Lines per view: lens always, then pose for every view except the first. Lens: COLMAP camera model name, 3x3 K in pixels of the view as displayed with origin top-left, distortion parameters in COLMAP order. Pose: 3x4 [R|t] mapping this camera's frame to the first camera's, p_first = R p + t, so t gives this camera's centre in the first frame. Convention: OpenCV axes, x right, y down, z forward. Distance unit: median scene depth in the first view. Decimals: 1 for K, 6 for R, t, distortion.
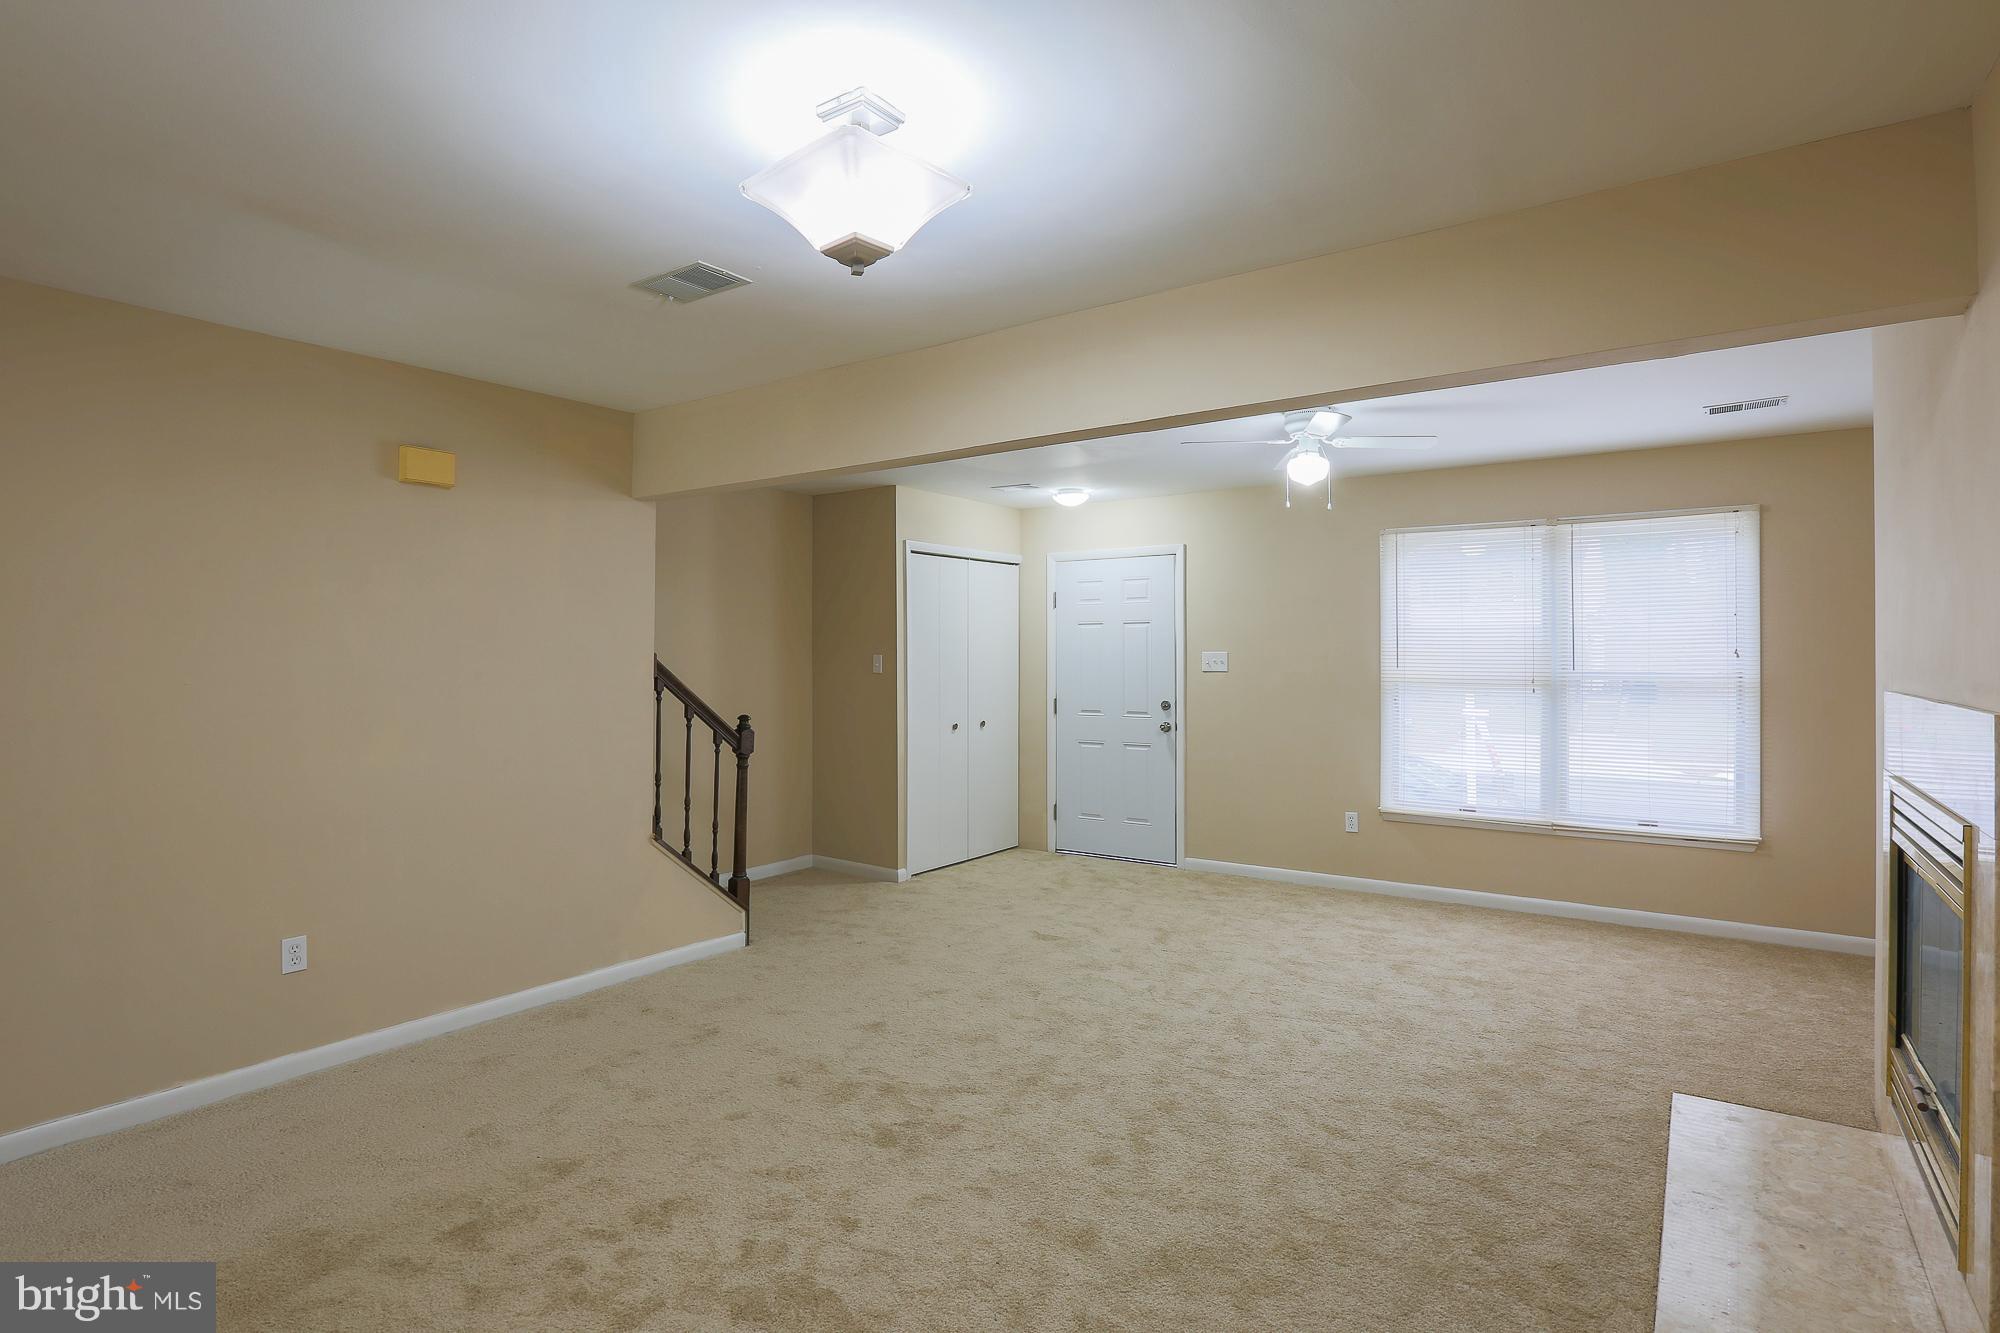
lens RADIAL K [[1002.6, 0, 990.2], [0, 1002.6, 661.5], [0, 0, 1]] dist [-0.061940, 0.022993]
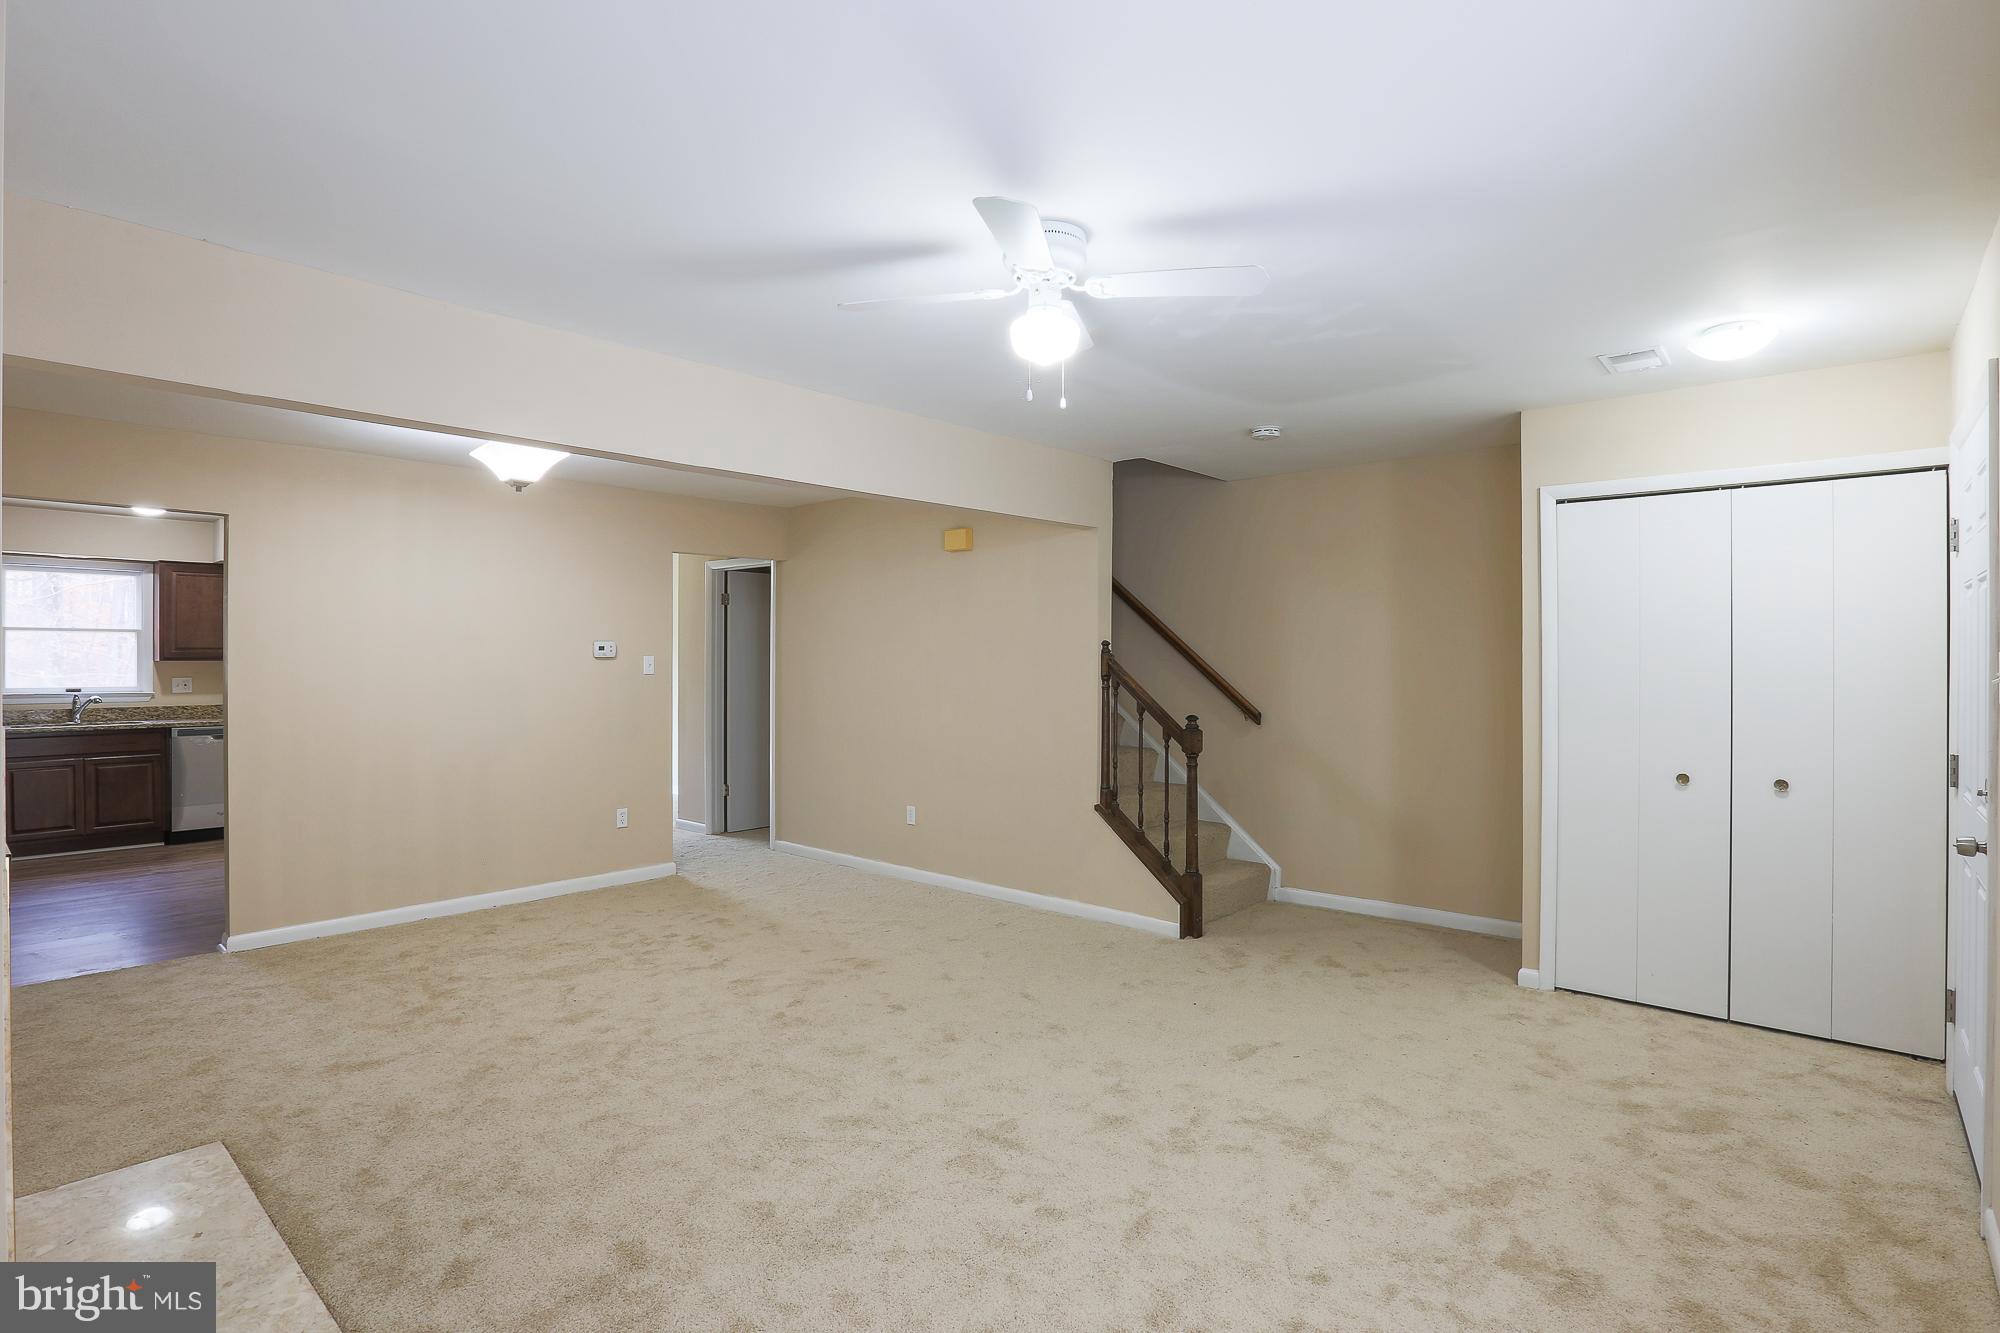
lens RADIAL K [[993.5, 0, 983.6], [0, 993.5, 653.8], [0, 0, 1]] dist [-0.054842, 0.024341]
pose [[-0.108981, -0.000168, -0.994044, 0.772236], [-0.005169, 0.999987, 0.000398, -0.009135], [0.994030, 0.005181, -0.108980, 0.876761]]
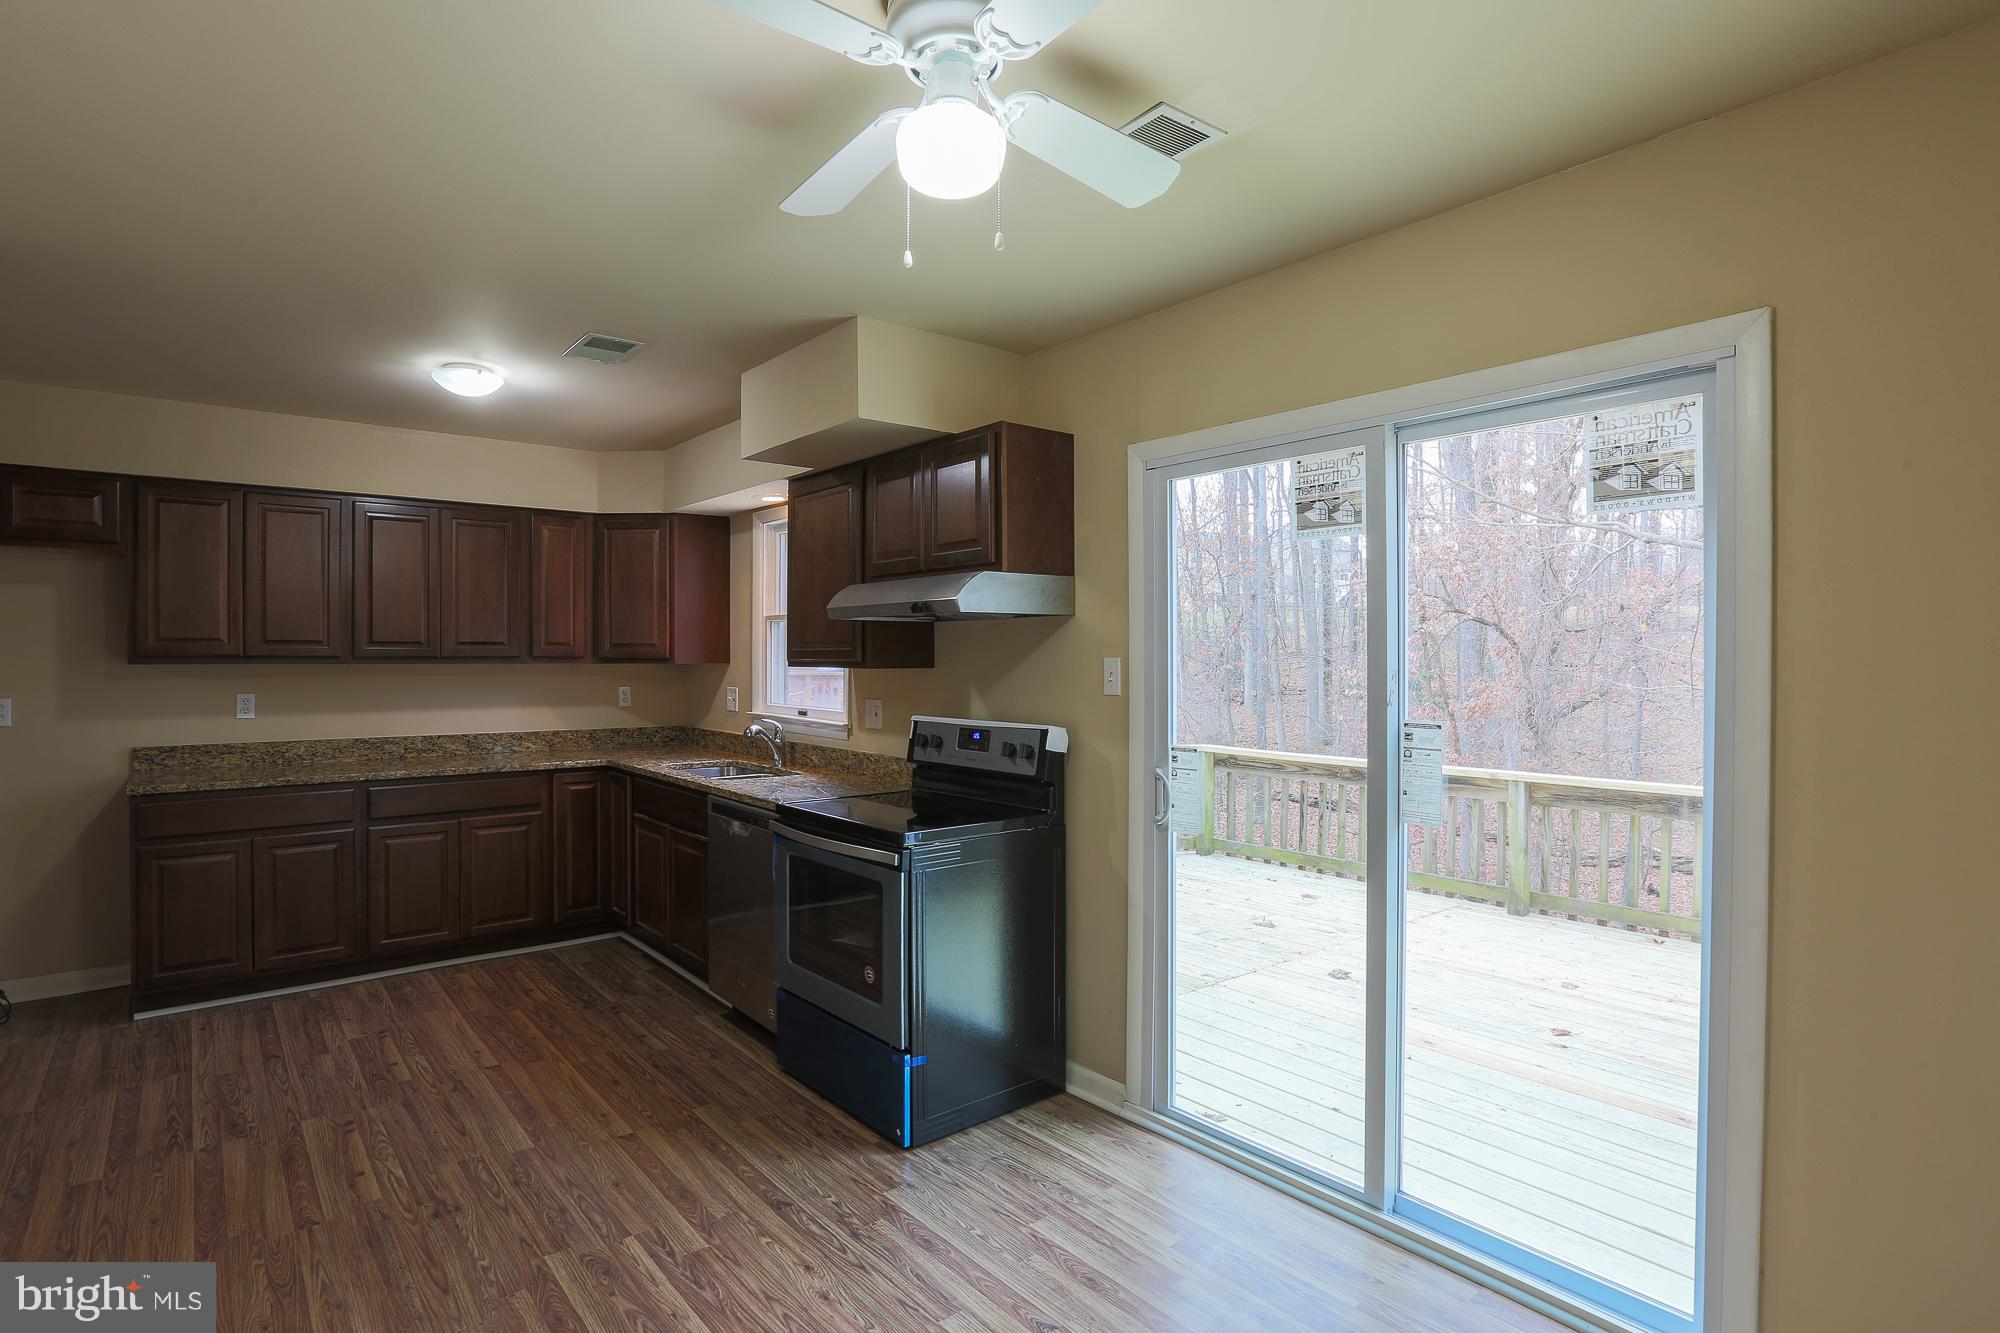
lens RADIAL K [[1002.6, 0, 990.2], [0, 1002.6, 661.5], [0, 0, 1]] dist [-0.061940, 0.022993]
pose [[-0.965995, -0.002267, 0.258551, -0.968528], [0.000295, 0.999951, 0.009870, -0.003540], [-0.258561, 0.009610, -0.965947, 0.204535]]
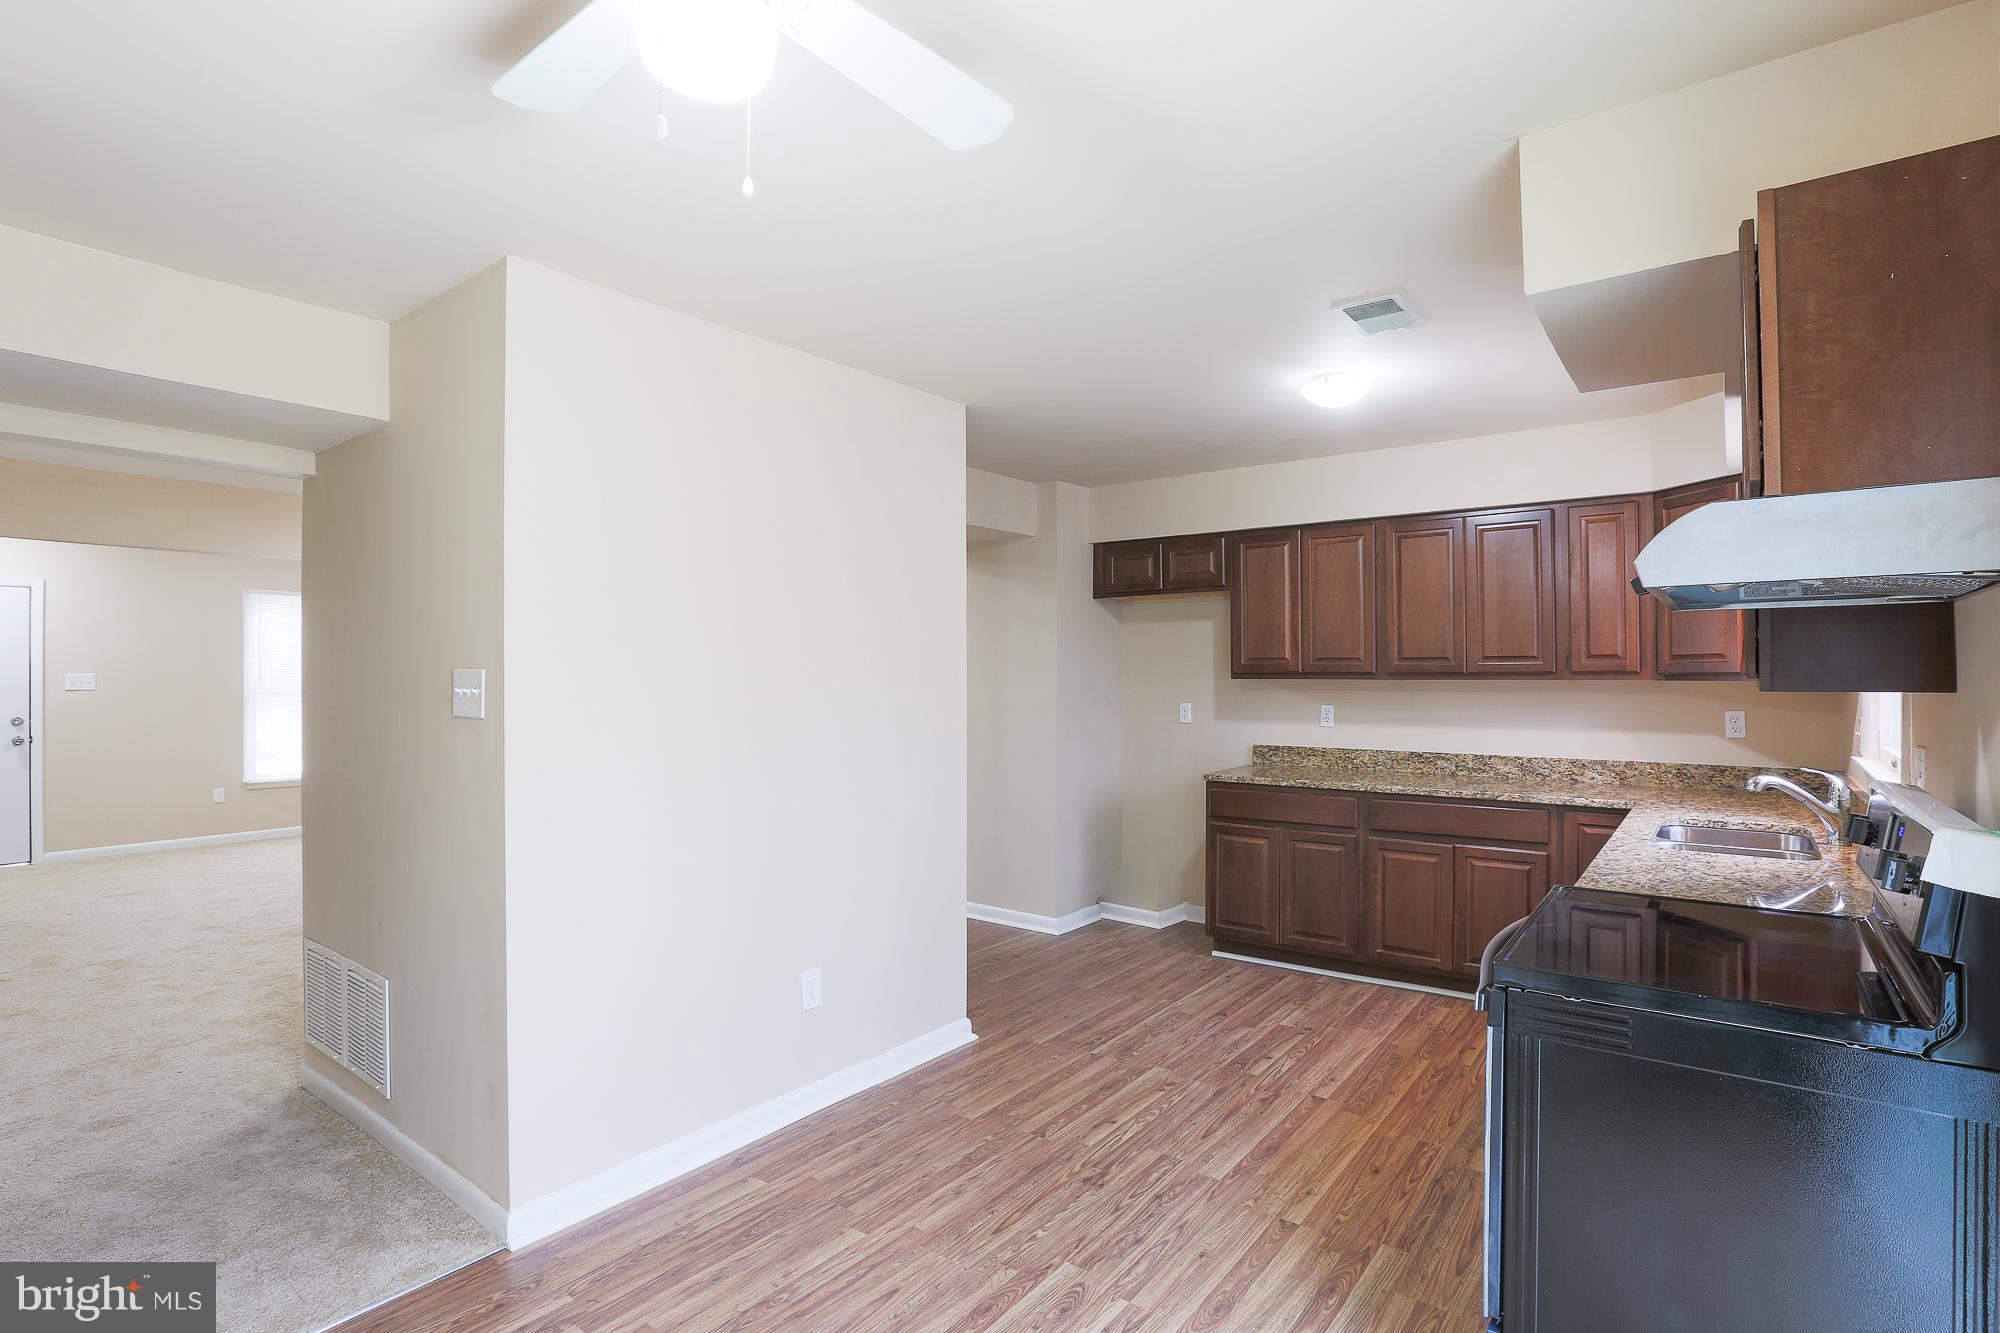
lens RADIAL K [[972.5, 0, 995.9], [0, 972.5, 671.6], [0, 0, 1]] dist [-0.046021, 0.014362]
pose [[0.037611, 0.001630, 0.999291, -1.111609], [0.008094, 0.999965, -0.001935, -0.001354], [-0.999260, 0.008161, 0.037597, -0.176423]]
